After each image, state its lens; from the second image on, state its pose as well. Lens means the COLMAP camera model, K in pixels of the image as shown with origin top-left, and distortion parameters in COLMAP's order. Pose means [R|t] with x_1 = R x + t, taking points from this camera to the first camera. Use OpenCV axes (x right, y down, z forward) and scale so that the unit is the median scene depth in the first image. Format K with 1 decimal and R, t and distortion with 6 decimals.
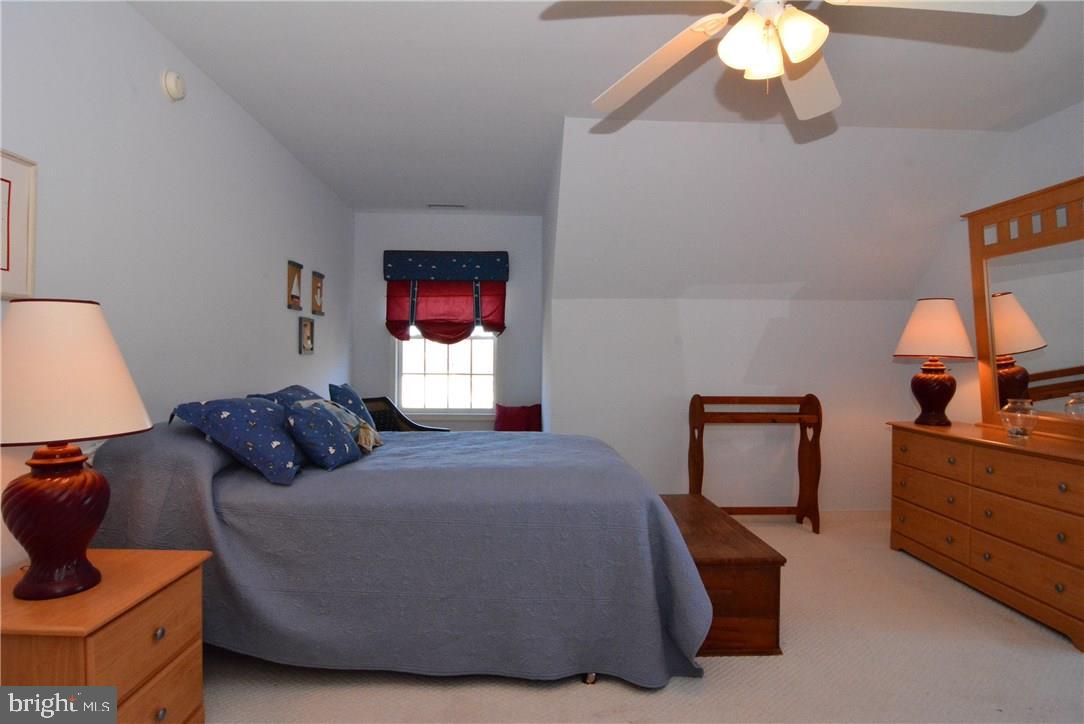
lens RADIAL K [[584.8, 0, 541.2], [0, 584.8, 358.2], [0, 0, 1]] dist [-0.007165, -0.012133]
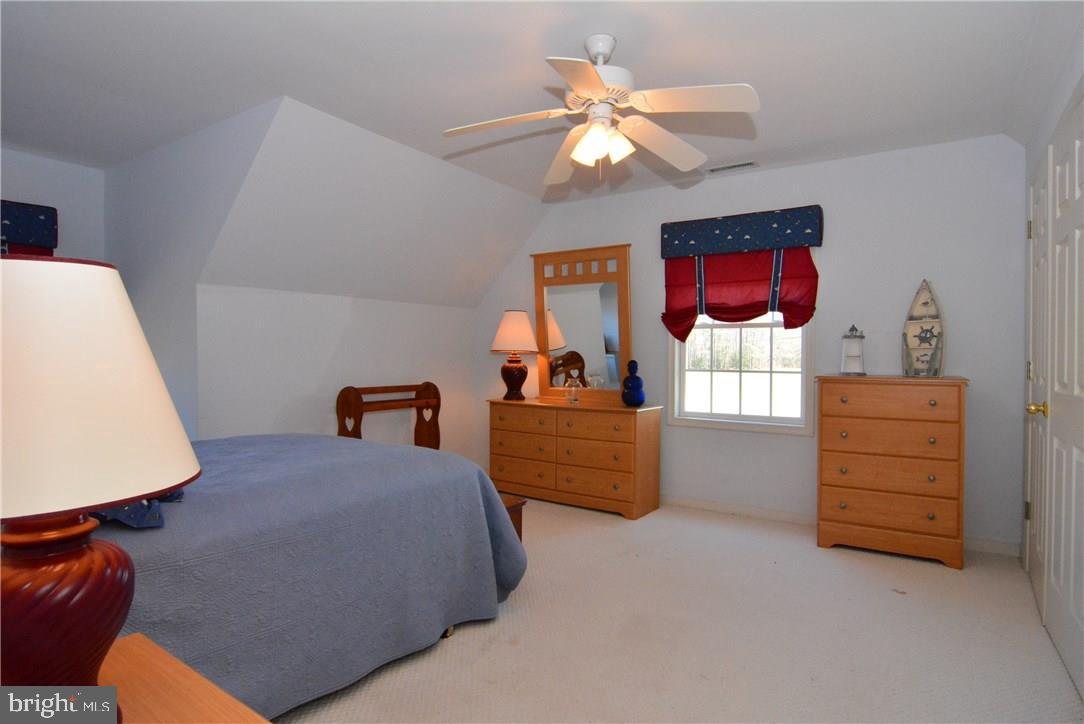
lens RADIAL K [[584.8, 0, 542.7], [0, 584.8, 360.4], [0, 0, 1]] dist [-0.007165, -0.012133]
pose [[0.589976, -0.013233, 0.807312, -0.437704], [-0.003267, 0.999818, 0.018776, -0.007870], [-0.807414, -0.013715, 0.589825, 0.102767]]
